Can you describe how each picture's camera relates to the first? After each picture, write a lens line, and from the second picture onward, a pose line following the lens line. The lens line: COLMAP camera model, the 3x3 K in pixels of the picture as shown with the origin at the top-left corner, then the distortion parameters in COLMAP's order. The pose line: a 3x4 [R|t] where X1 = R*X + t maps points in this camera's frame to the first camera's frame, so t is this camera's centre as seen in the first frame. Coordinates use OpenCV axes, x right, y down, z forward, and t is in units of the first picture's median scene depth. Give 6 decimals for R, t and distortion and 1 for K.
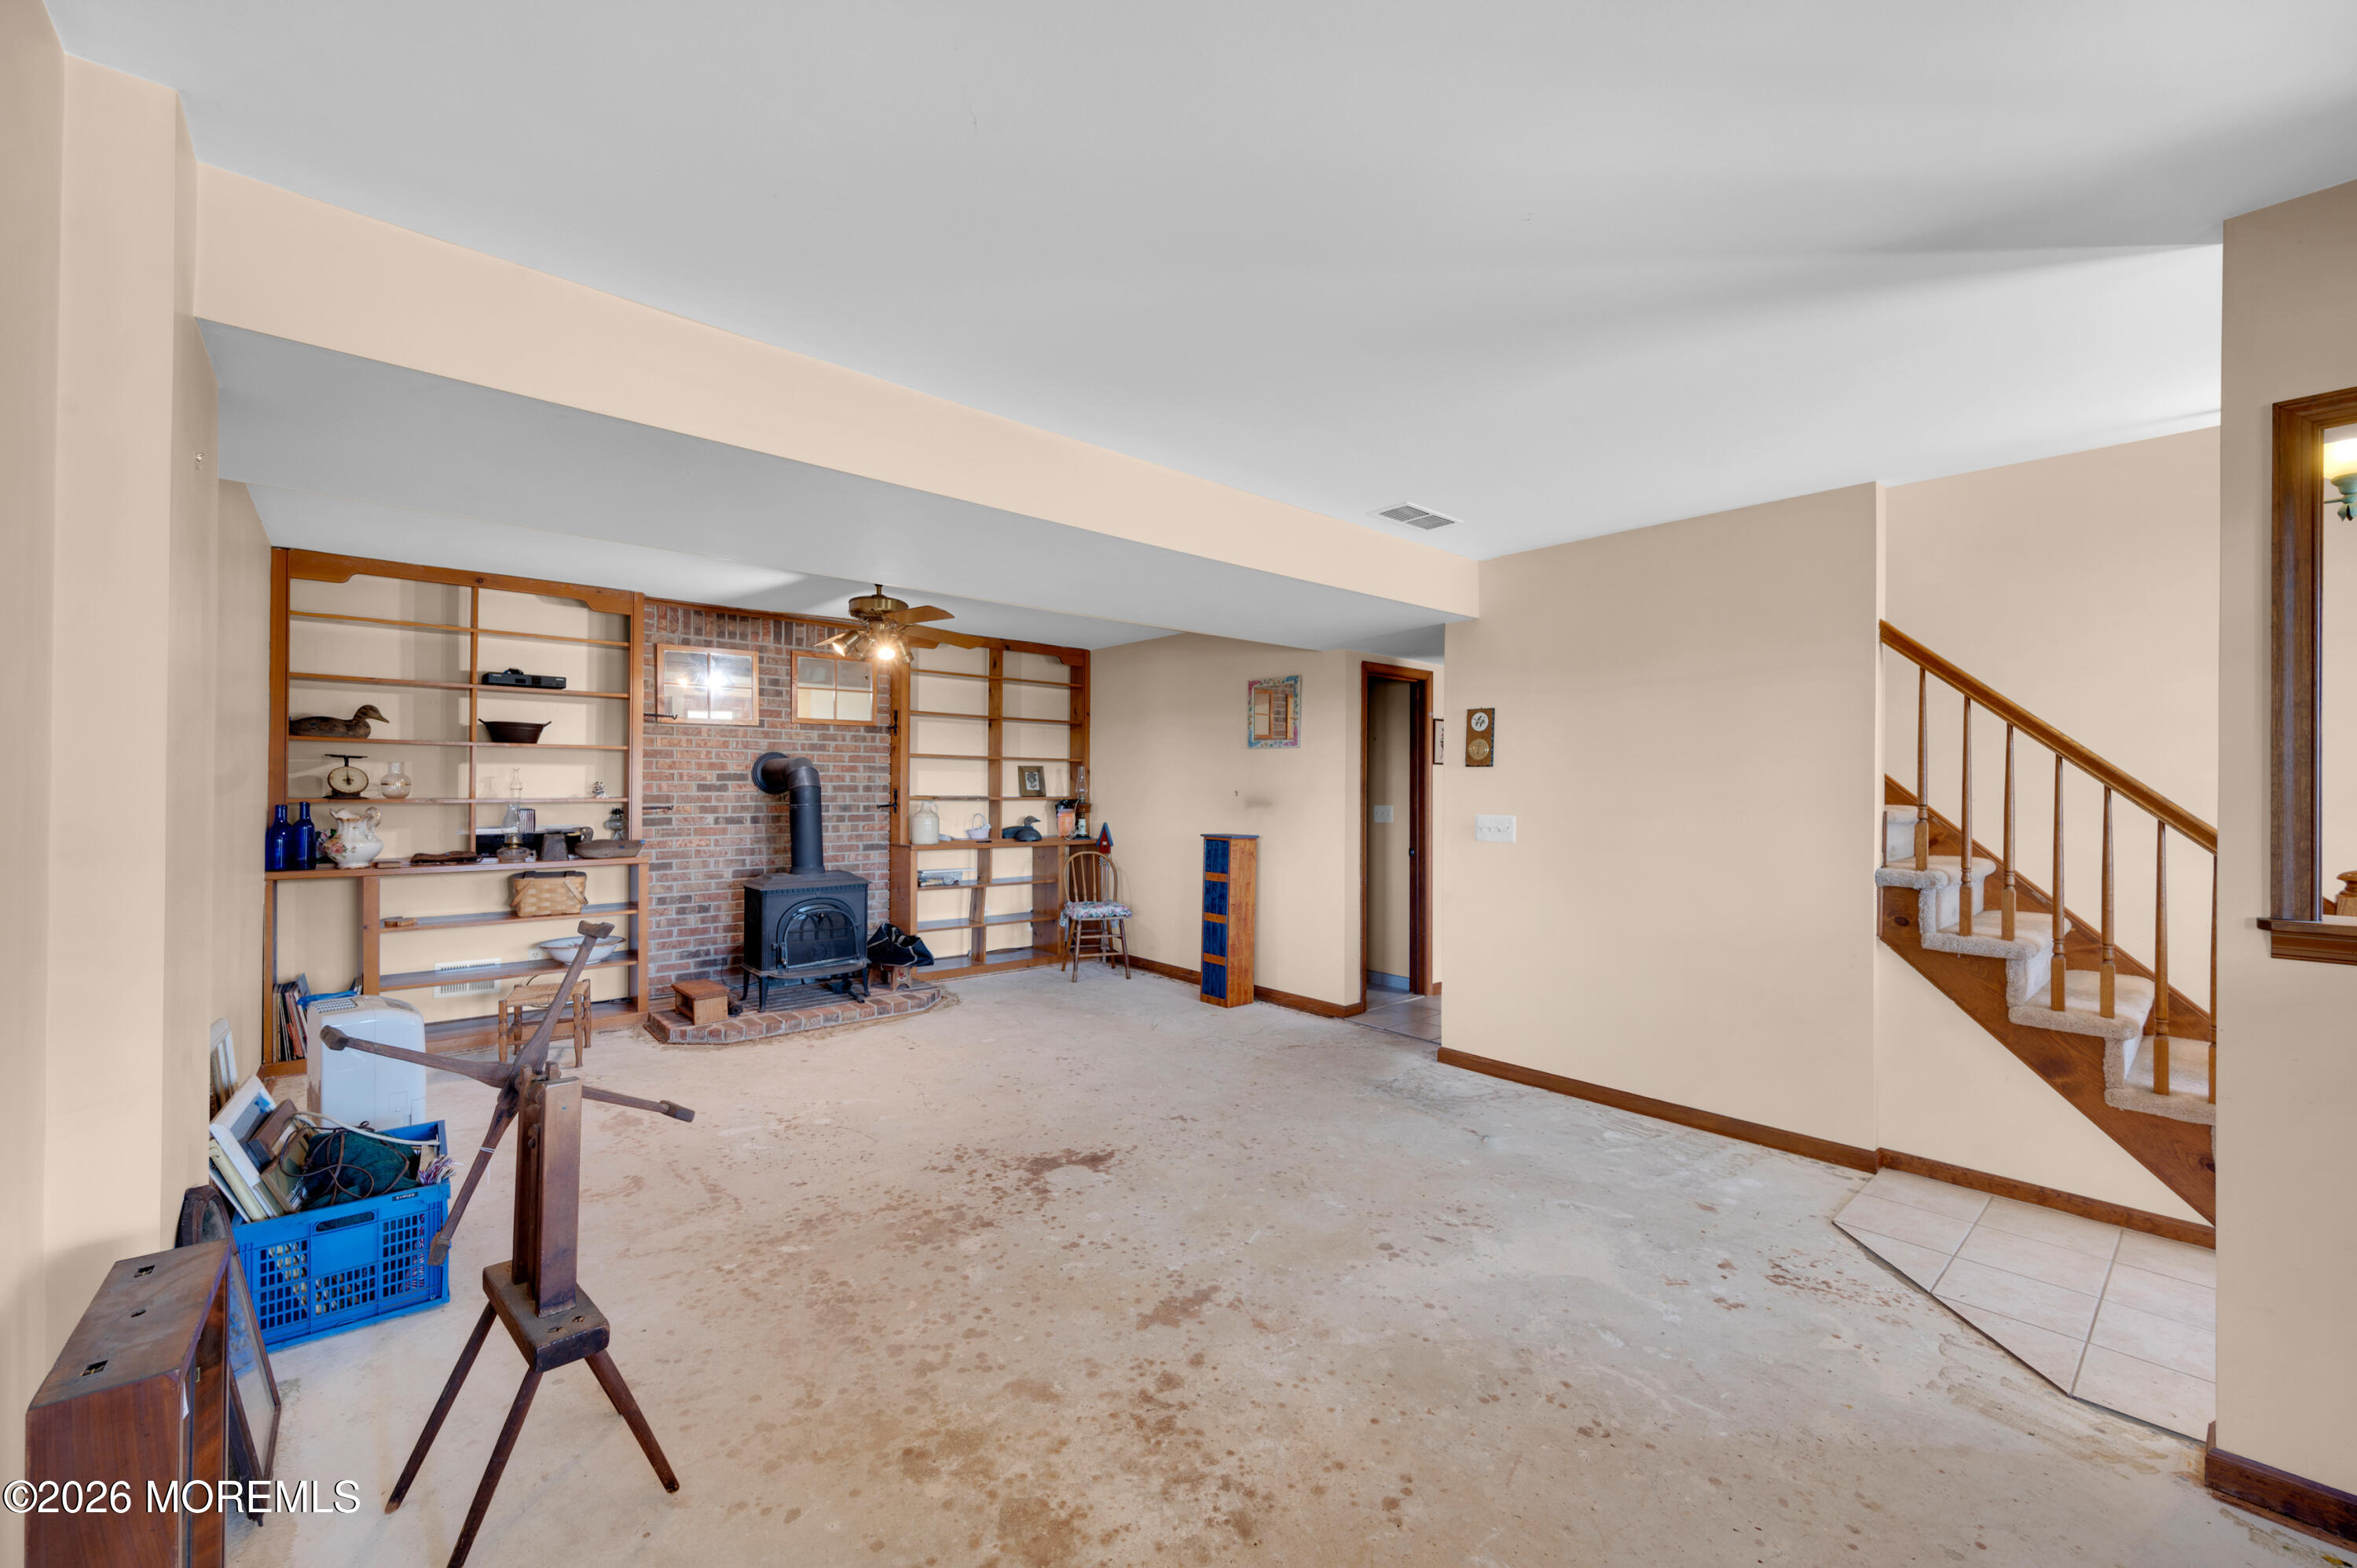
lens RADIAL K [[923.1, 0, 1182.0], [0, 923.1, 780.6], [0, 0, 1]] dist [-0.000915, -0.000562]
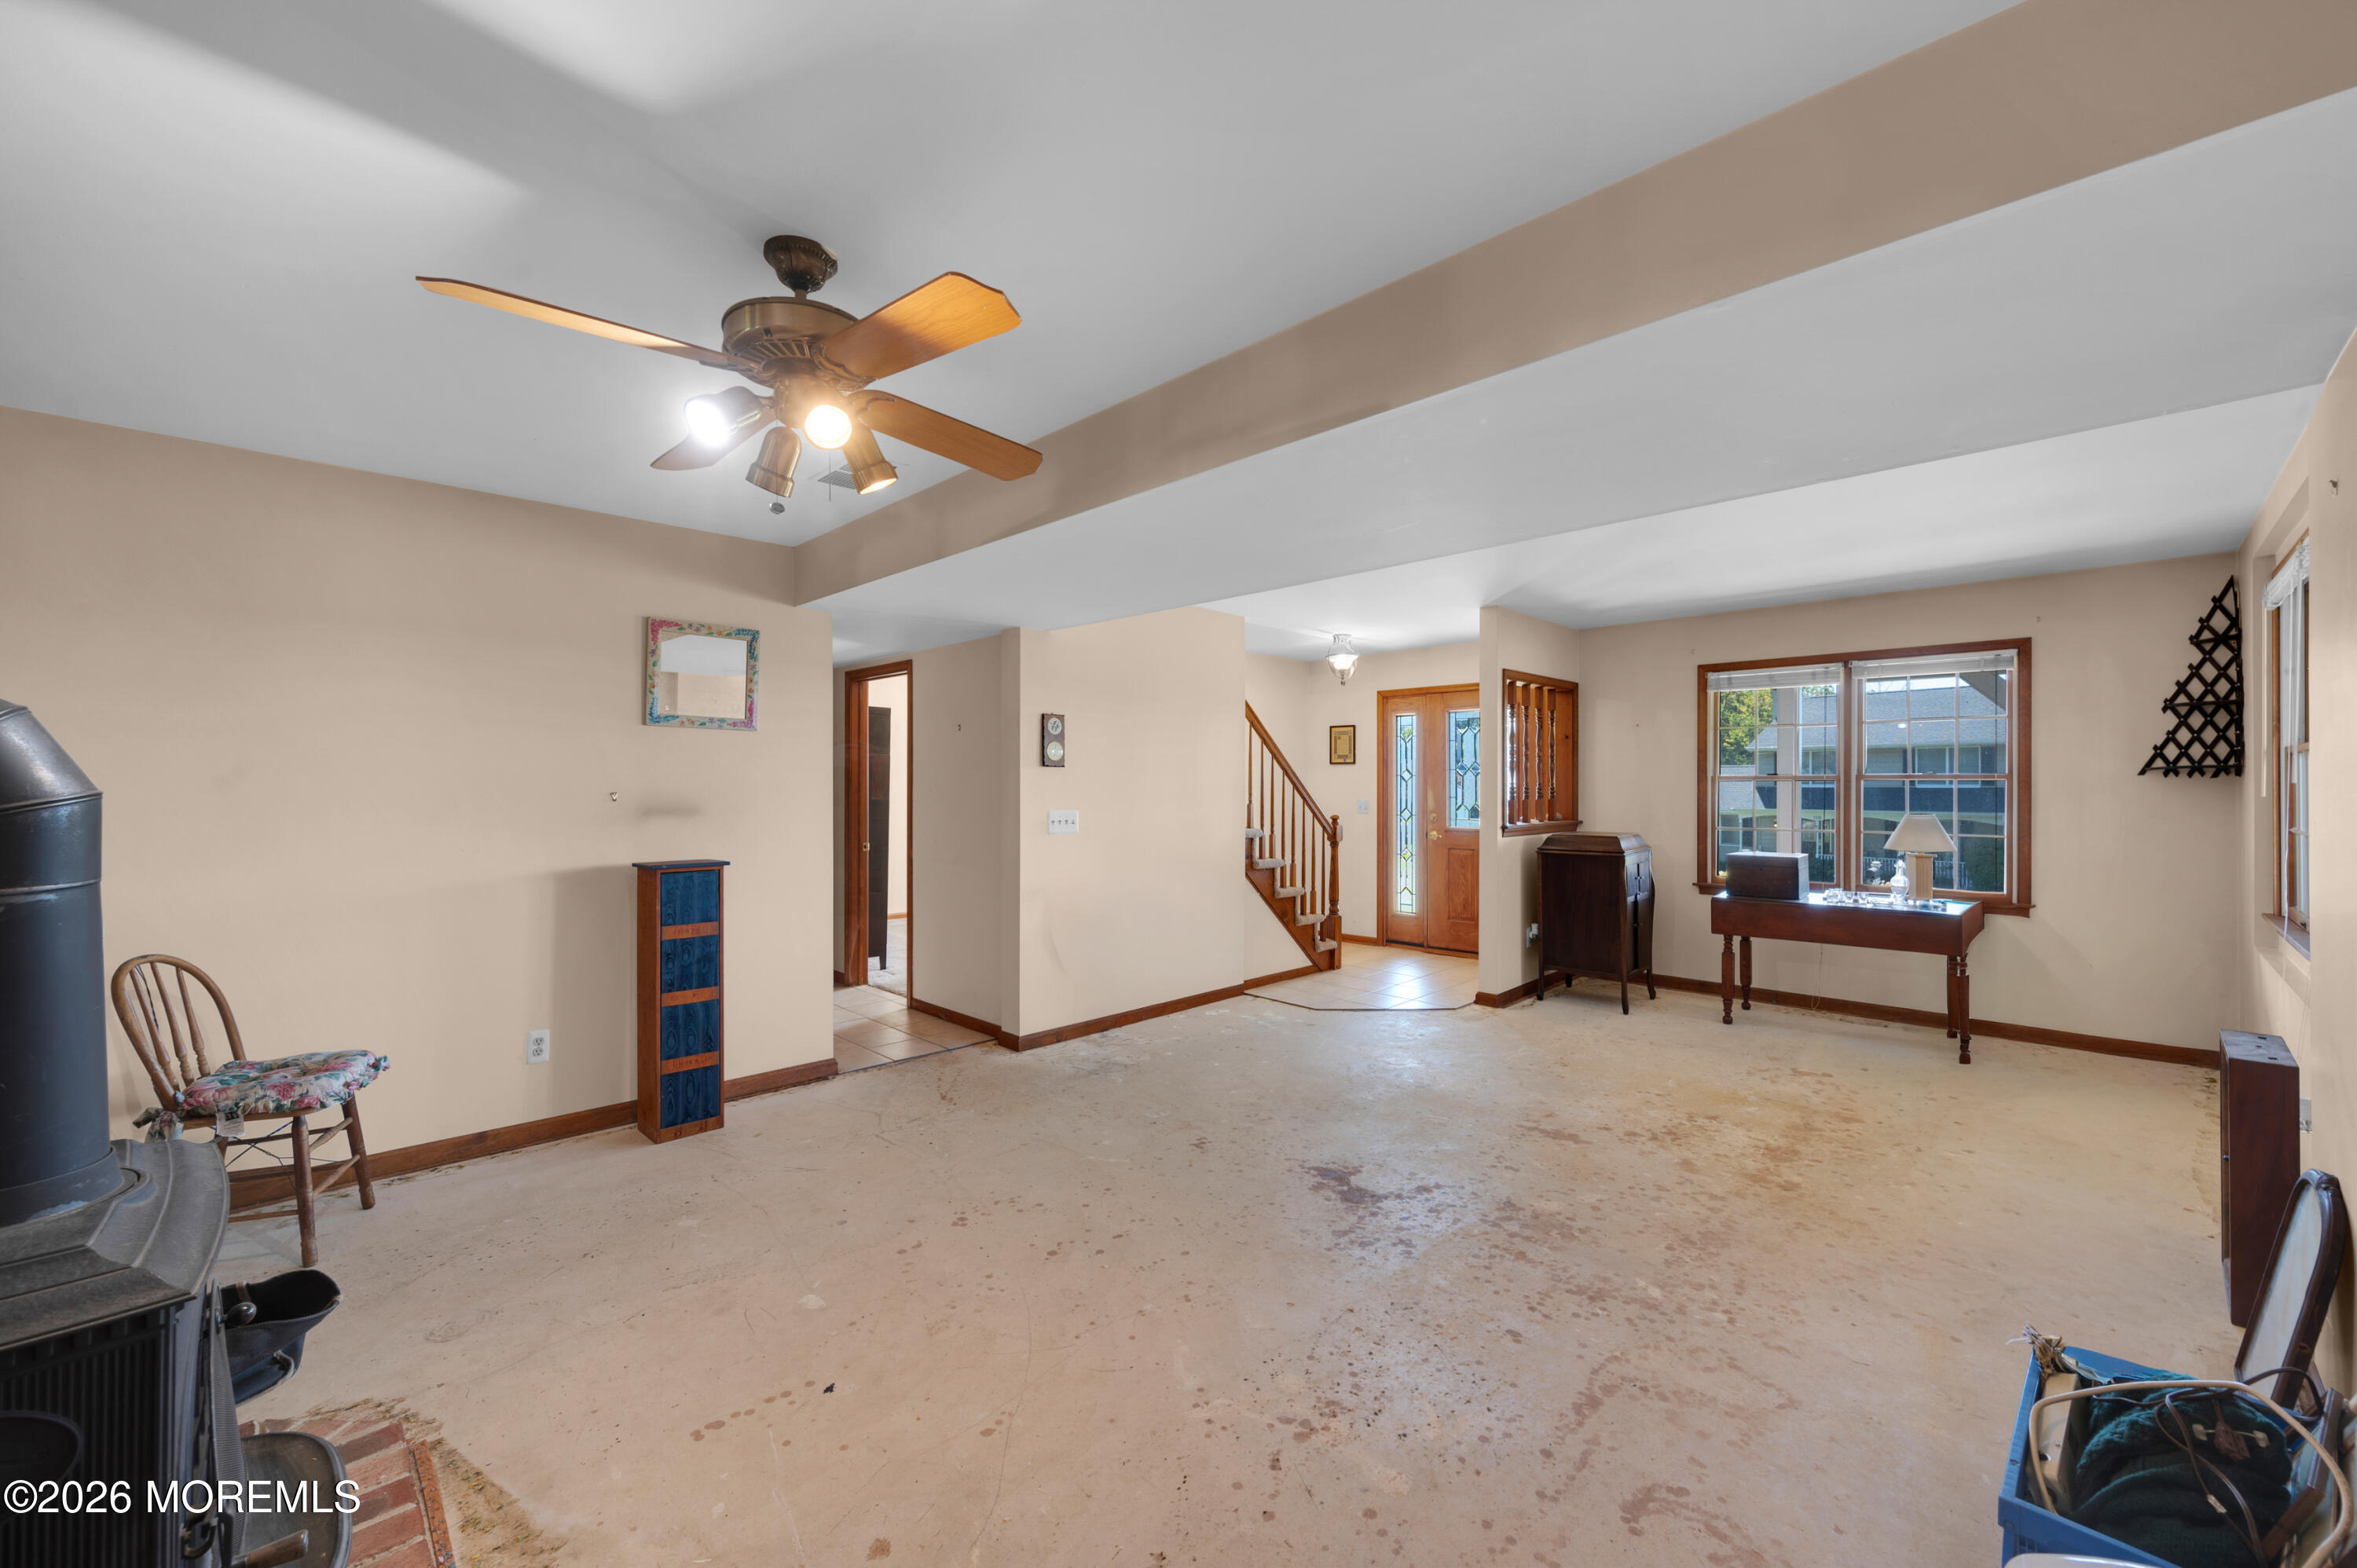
lens RADIAL K [[923.1, 0, 1181.7], [0, 923.1, 786.9], [0, 0, 1]] dist [-0.000915, -0.000562]
pose [[-0.060956, -0.007682, 0.998111, -1.200472], [-0.007336, 0.999947, 0.007248, -0.000646], [-0.998113, -0.006881, -0.061009, 1.398660]]
